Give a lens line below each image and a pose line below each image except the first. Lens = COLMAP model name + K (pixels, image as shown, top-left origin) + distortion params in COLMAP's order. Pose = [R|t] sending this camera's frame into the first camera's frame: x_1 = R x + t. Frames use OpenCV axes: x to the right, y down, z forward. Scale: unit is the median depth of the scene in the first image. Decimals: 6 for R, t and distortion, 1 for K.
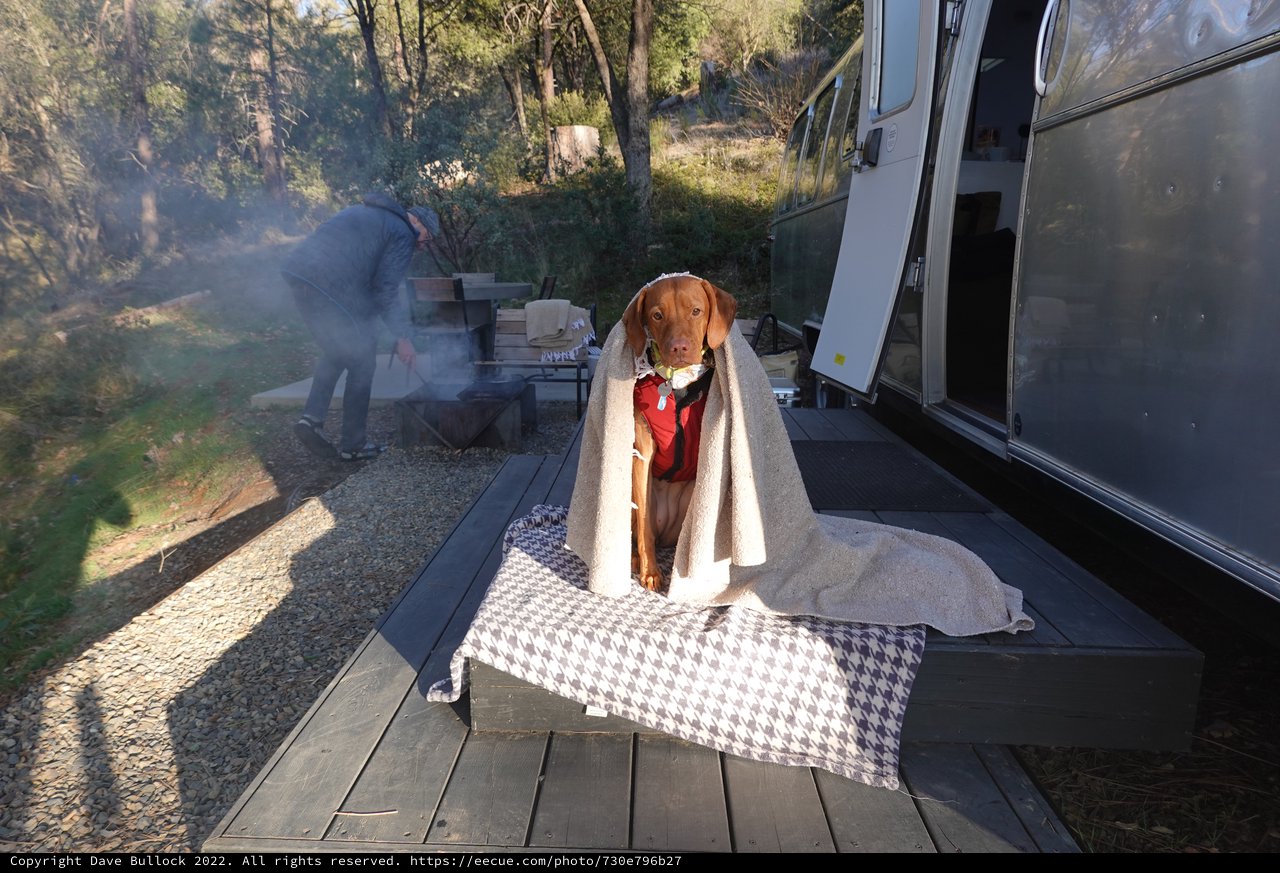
lens RADIAL K [[909.7, 0, 639.2], [0, 909.7, 413.4], [0, 0, 1]] dist [-0.006696, 0.000166]
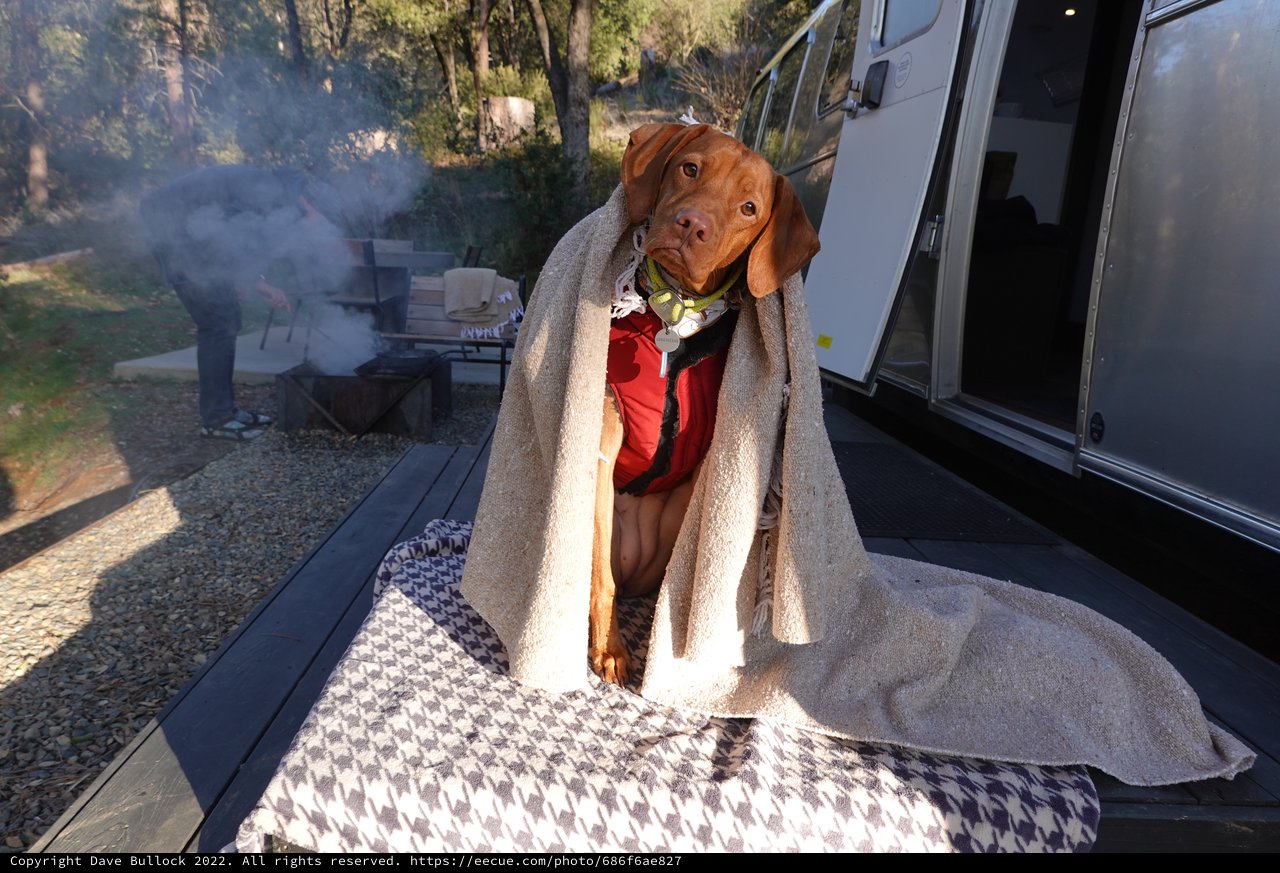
lens RADIAL K [[909.7, 0, 639.2], [0, 909.7, 413.4], [0, 0, 1]] dist [-0.006696, 0.000166]
pose [[0.995837, 0.037028, 0.083295, -0.014701], [-0.037585, 0.999280, 0.005124, 0.009071], [-0.083045, -0.008234, 0.996512, 0.241880]]
